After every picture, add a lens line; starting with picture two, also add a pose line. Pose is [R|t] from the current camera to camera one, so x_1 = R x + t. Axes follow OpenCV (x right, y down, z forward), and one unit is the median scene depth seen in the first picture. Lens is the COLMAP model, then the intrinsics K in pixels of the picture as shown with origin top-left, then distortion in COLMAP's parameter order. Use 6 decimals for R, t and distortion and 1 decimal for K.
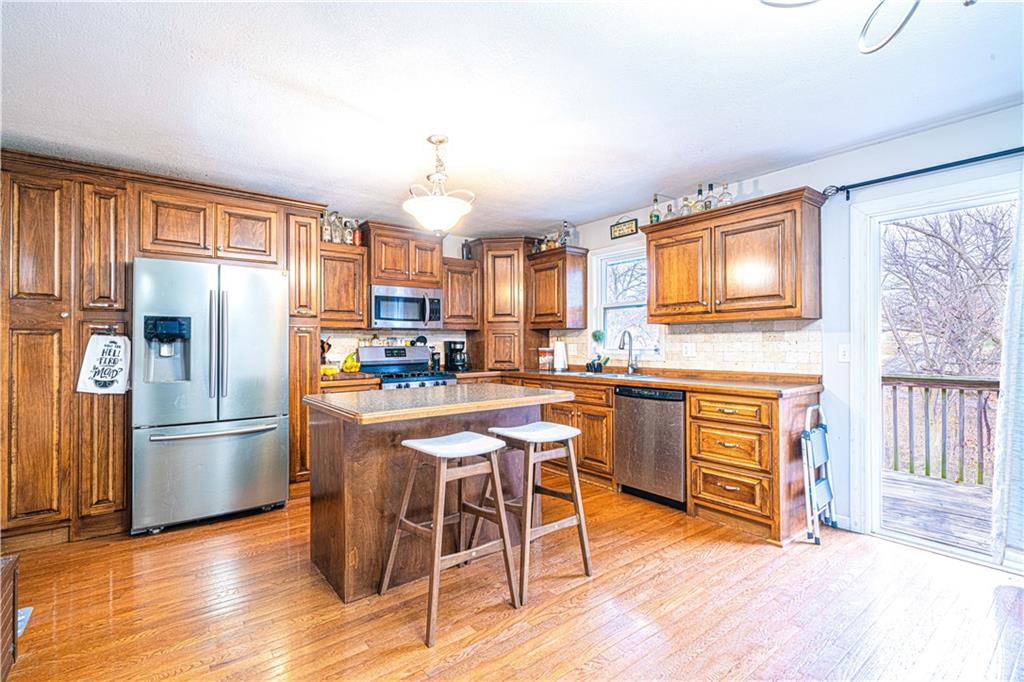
lens RADIAL K [[448.5, 0, 515.2], [0, 448.5, 340.2], [0, 0, 1]] dist [-0.001603, -0.000065]
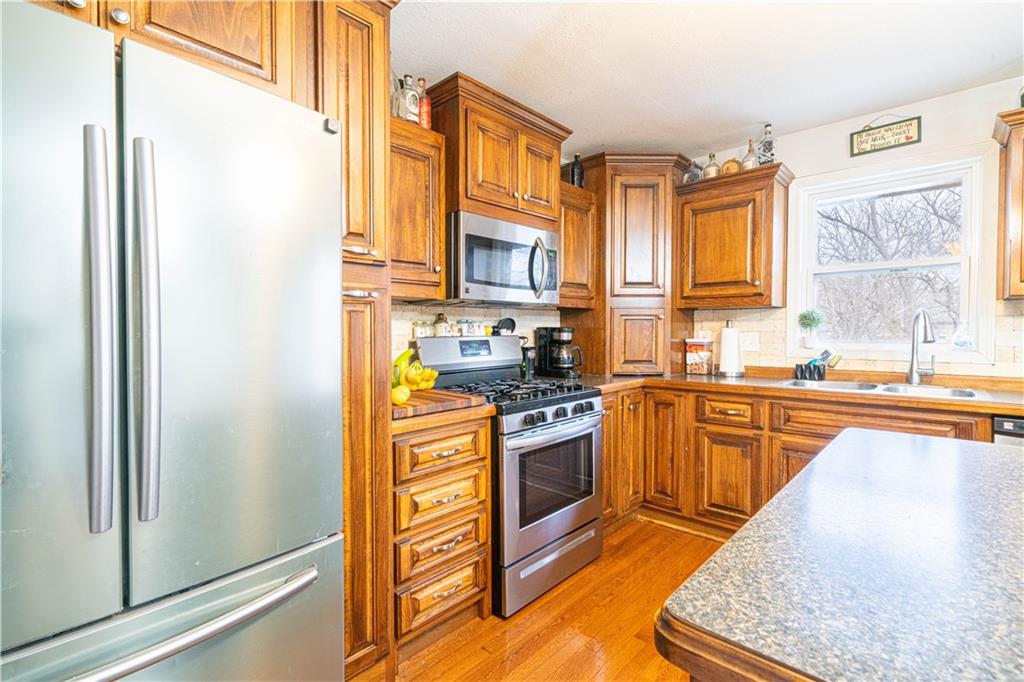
lens RADIAL K [[448.5, 0, 509.1], [0, 448.5, 339.2], [0, 0, 1]] dist [-0.001603, -0.000065]
pose [[0.987592, -0.000532, 0.157038, -0.314053], [-0.003400, 0.999687, 0.024772, 0.003527], [-0.157002, -0.024998, 0.987282, 0.461190]]
